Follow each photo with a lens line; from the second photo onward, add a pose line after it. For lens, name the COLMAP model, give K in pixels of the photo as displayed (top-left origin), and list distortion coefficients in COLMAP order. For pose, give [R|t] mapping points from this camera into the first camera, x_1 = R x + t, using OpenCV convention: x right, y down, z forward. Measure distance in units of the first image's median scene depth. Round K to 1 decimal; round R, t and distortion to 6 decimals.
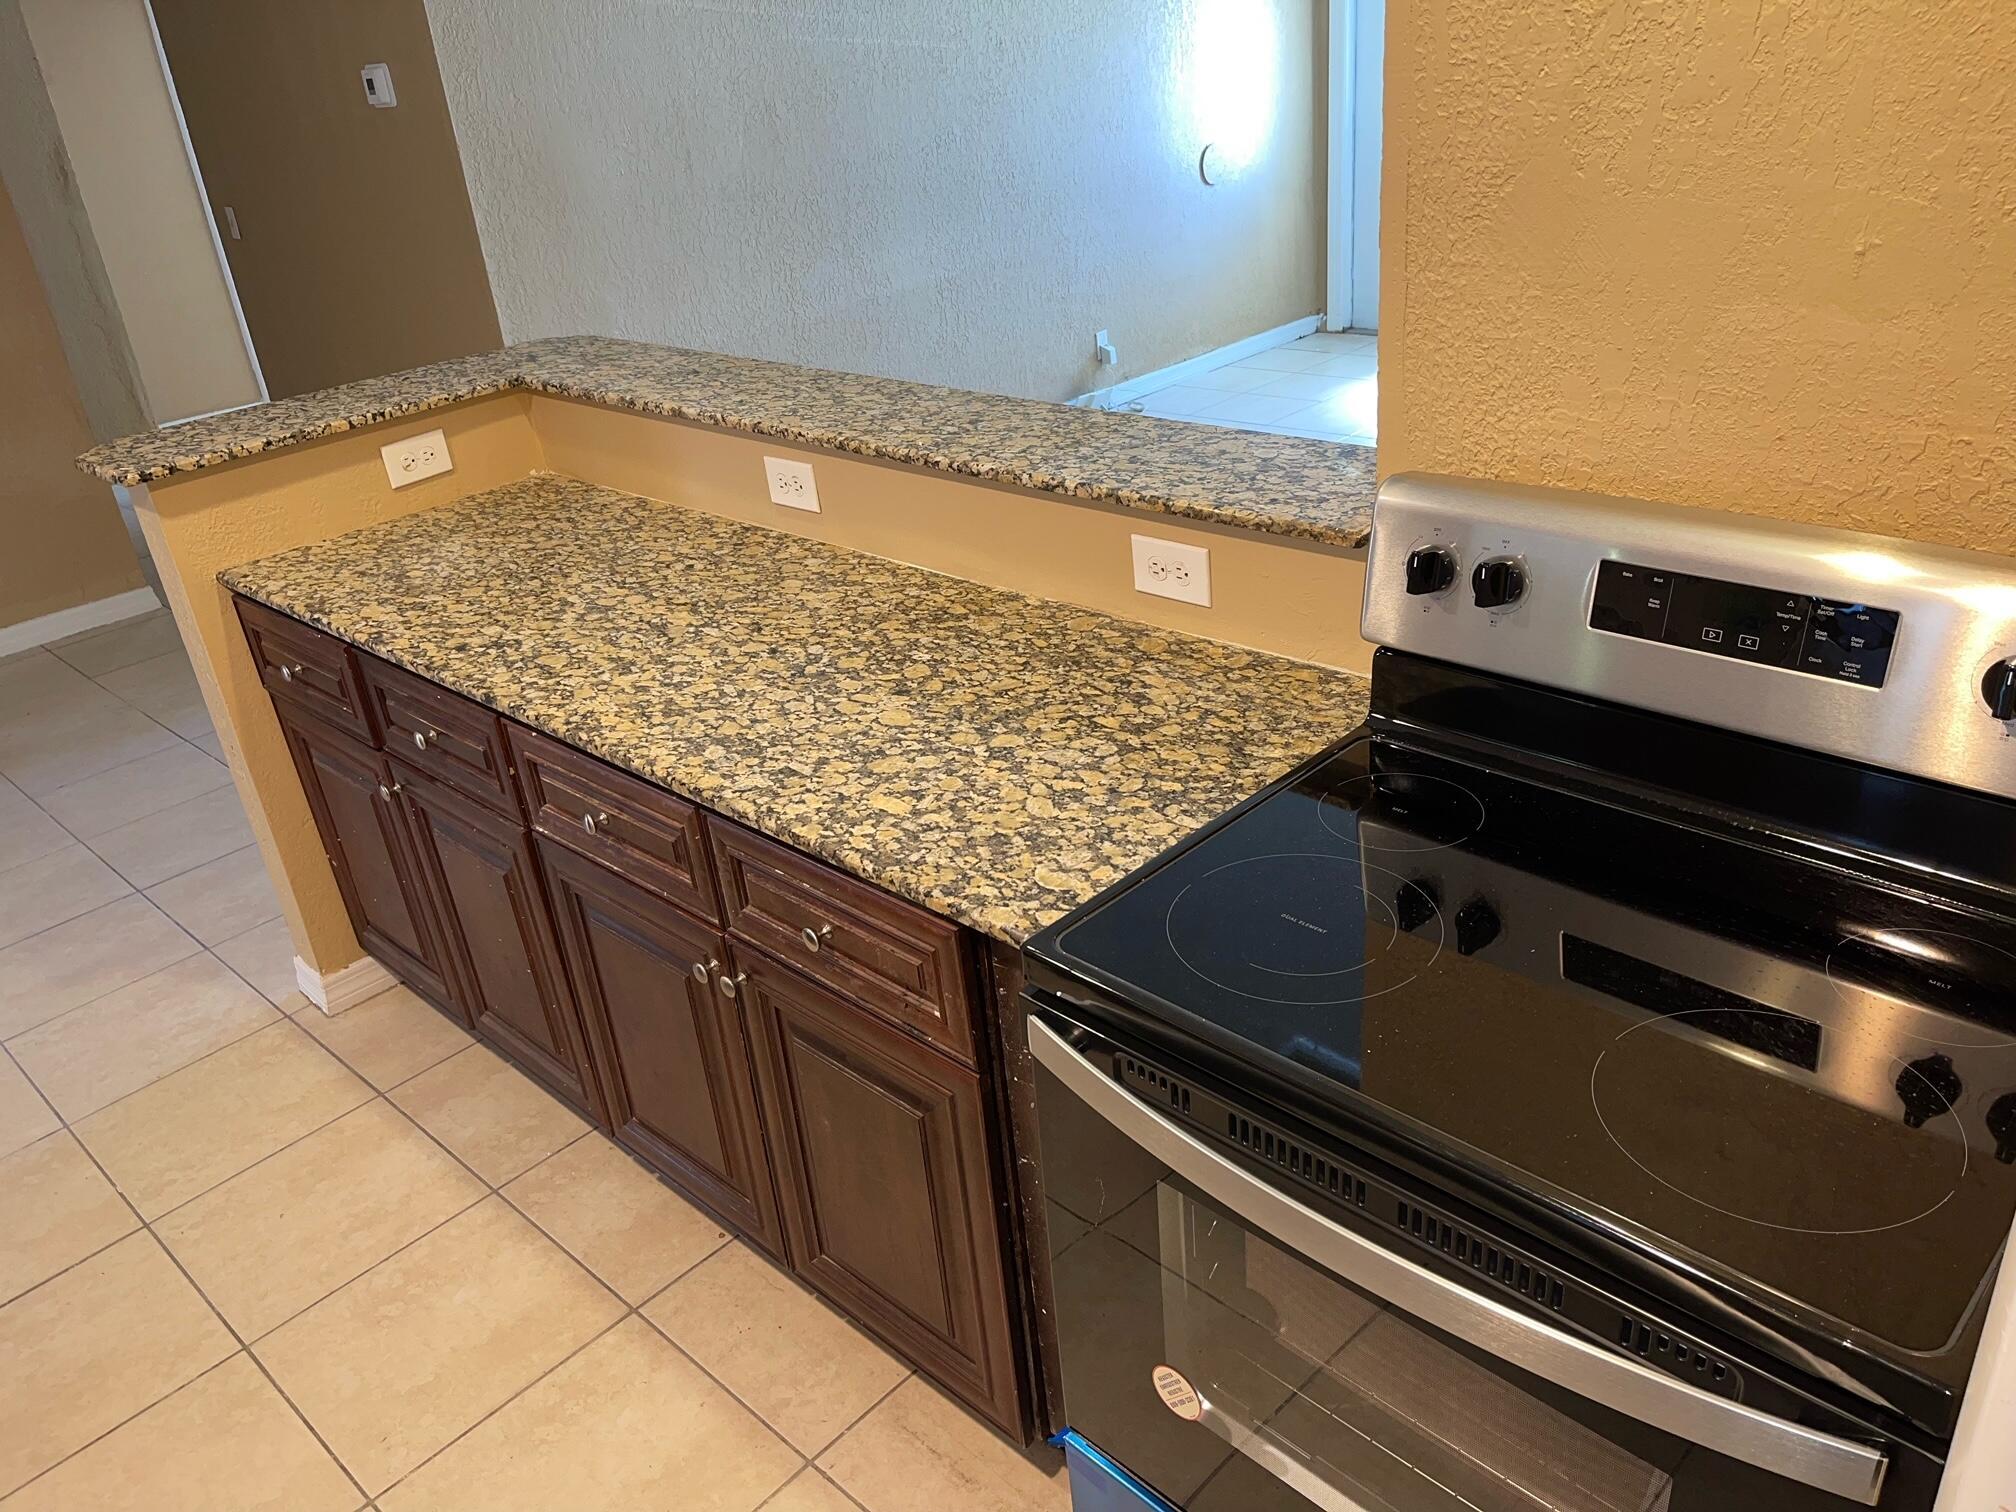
lens RADIAL K [[1519.8, 0, 1006.3], [0, 1519.8, 760.7], [0, 0, 1]] dist [0.079932, -0.112560]
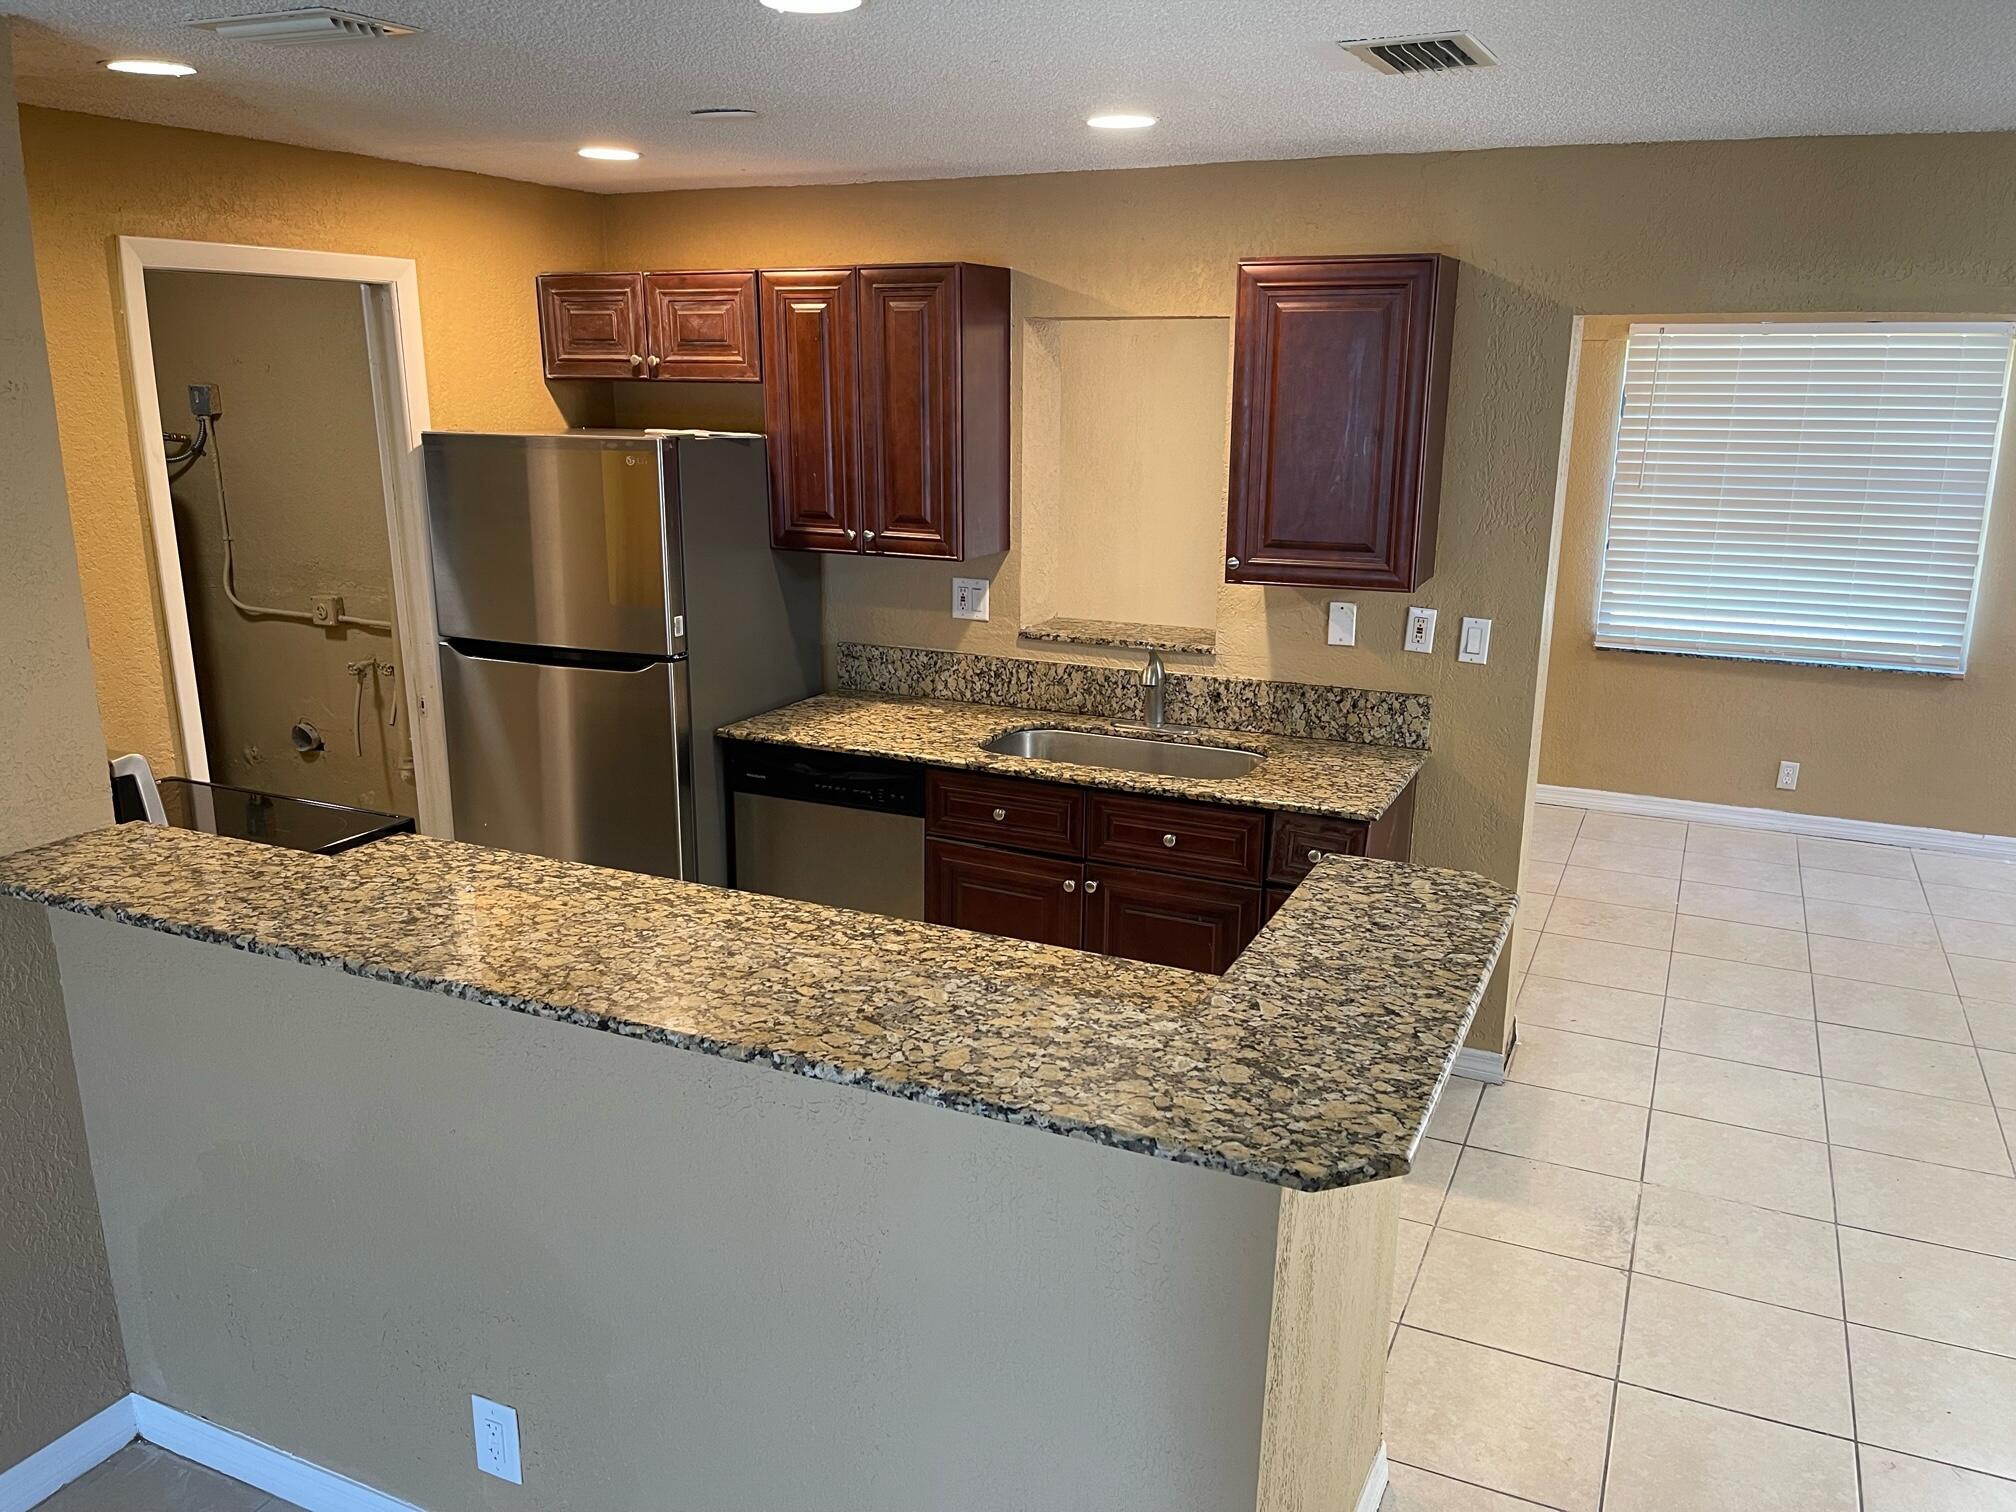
lens RADIAL K [[1529.7, 0, 1012.7], [0, 1529.7, 760.0], [0, 0, 1]] dist [0.062536, -0.080616]
pose [[-0.942761, 0.161825, -0.291571, -0.120846], [-0.075495, 0.748082, 0.659298, -1.049565], [0.324811, 0.643573, -0.693045, 1.913250]]
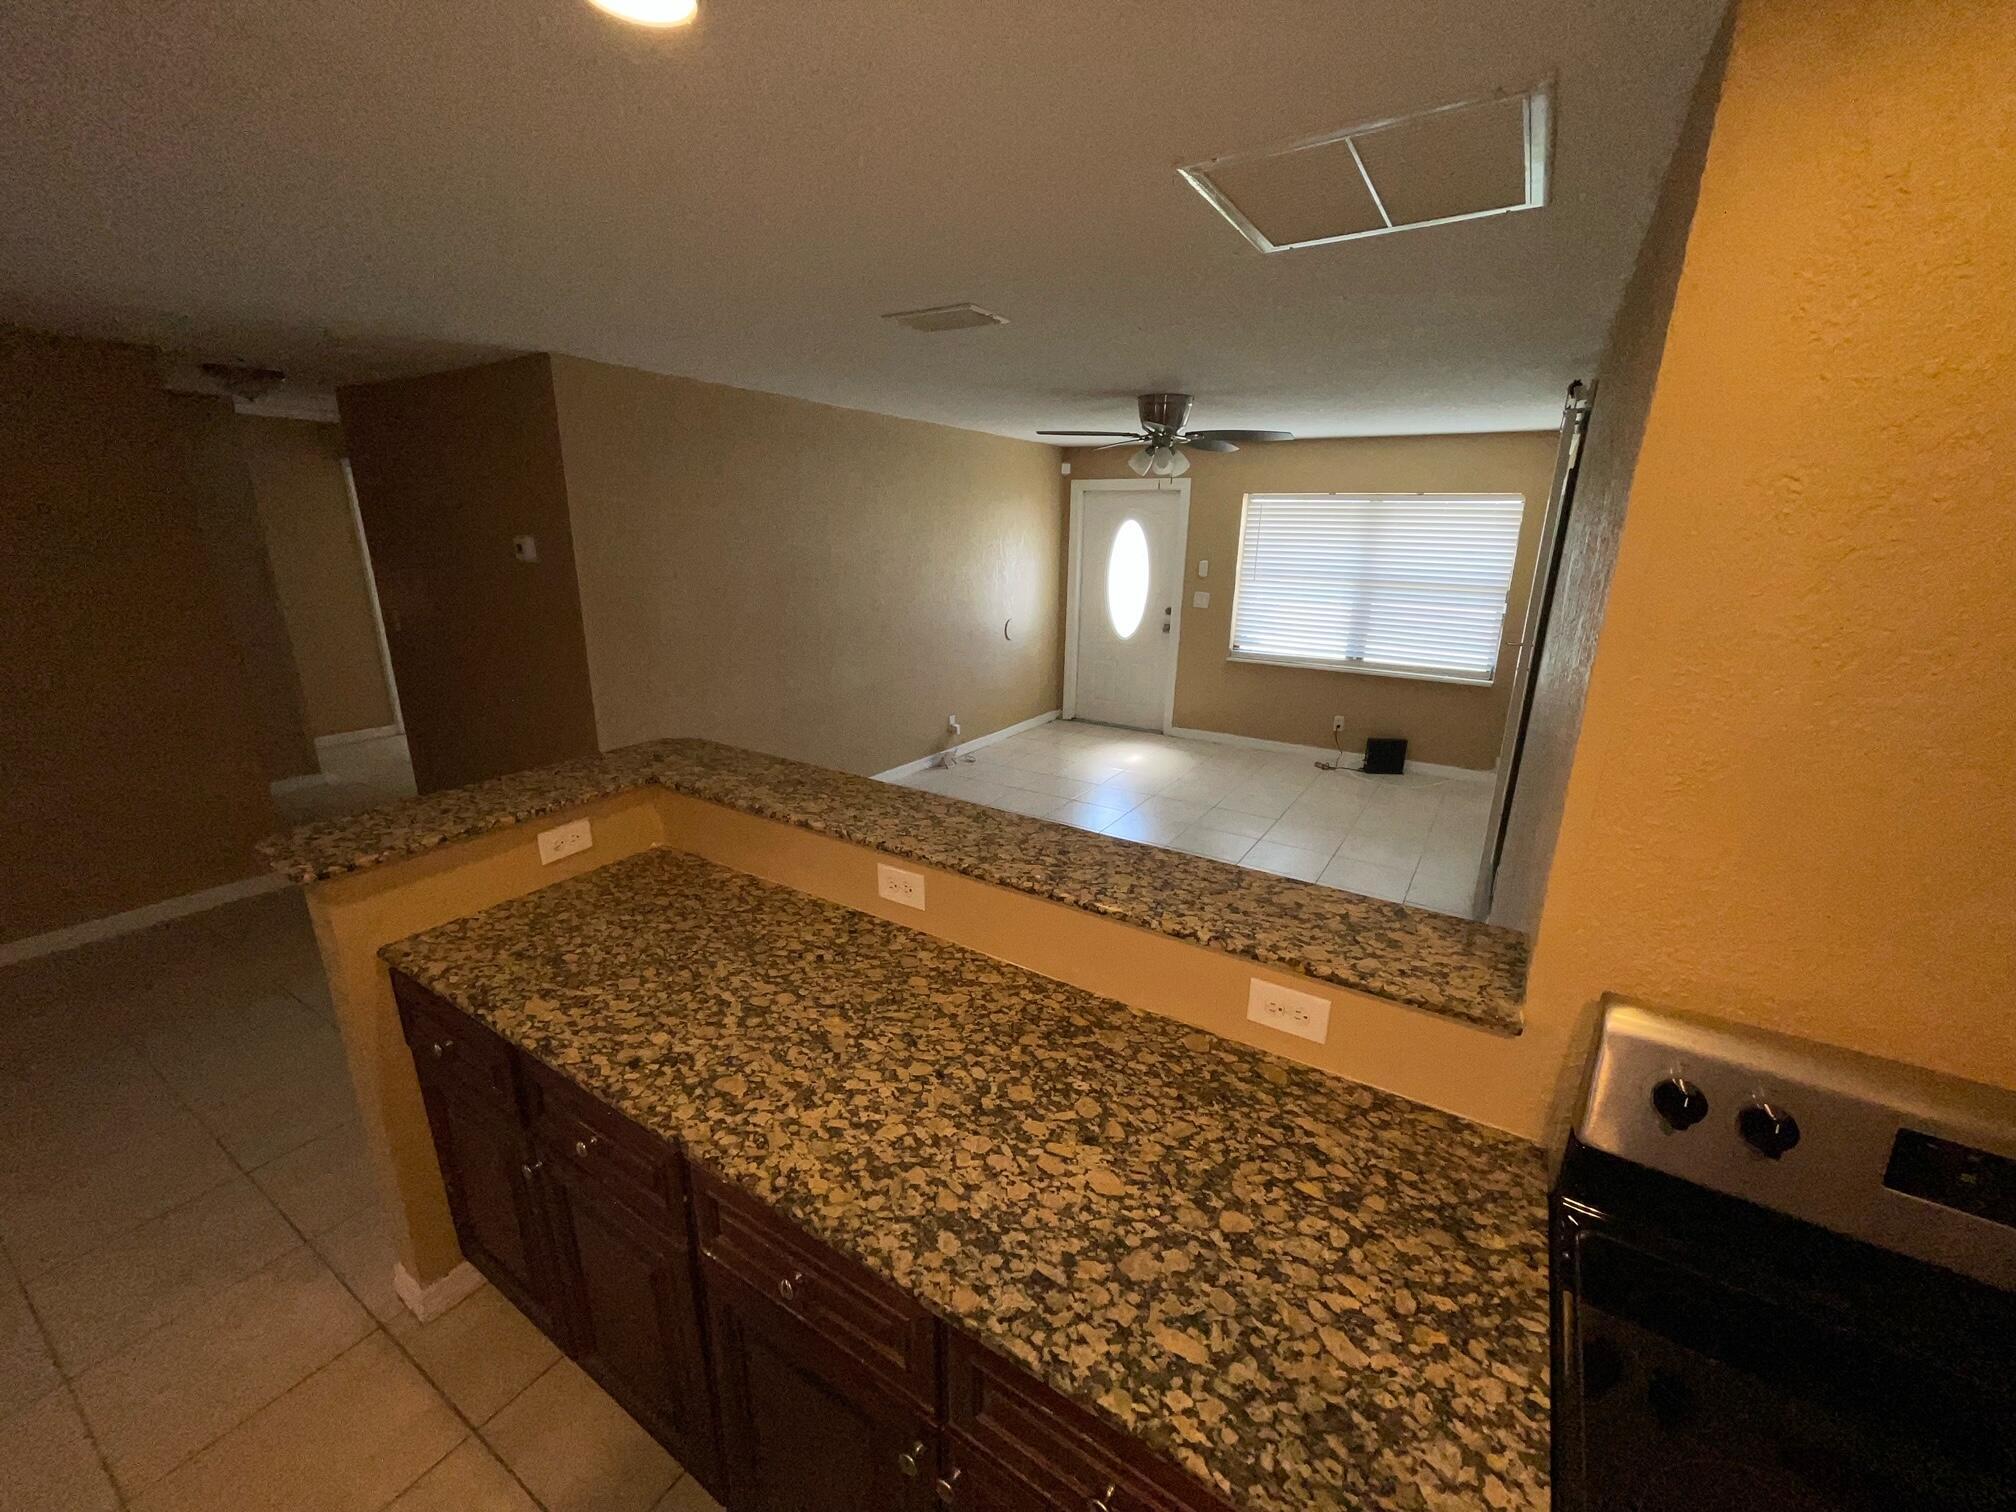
lens RADIAL K [[813.7, 0, 1004.2], [0, 813.7, 759.2], [0, 0, 1]] dist [-0.002553, 0.000014]
pose [[0.974977, 0.044979, 0.217709, -0.253532], [-0.003081, 0.981958, -0.189072, -0.191571], [-0.222286, 0.183670, 0.957525, 0.377066]]
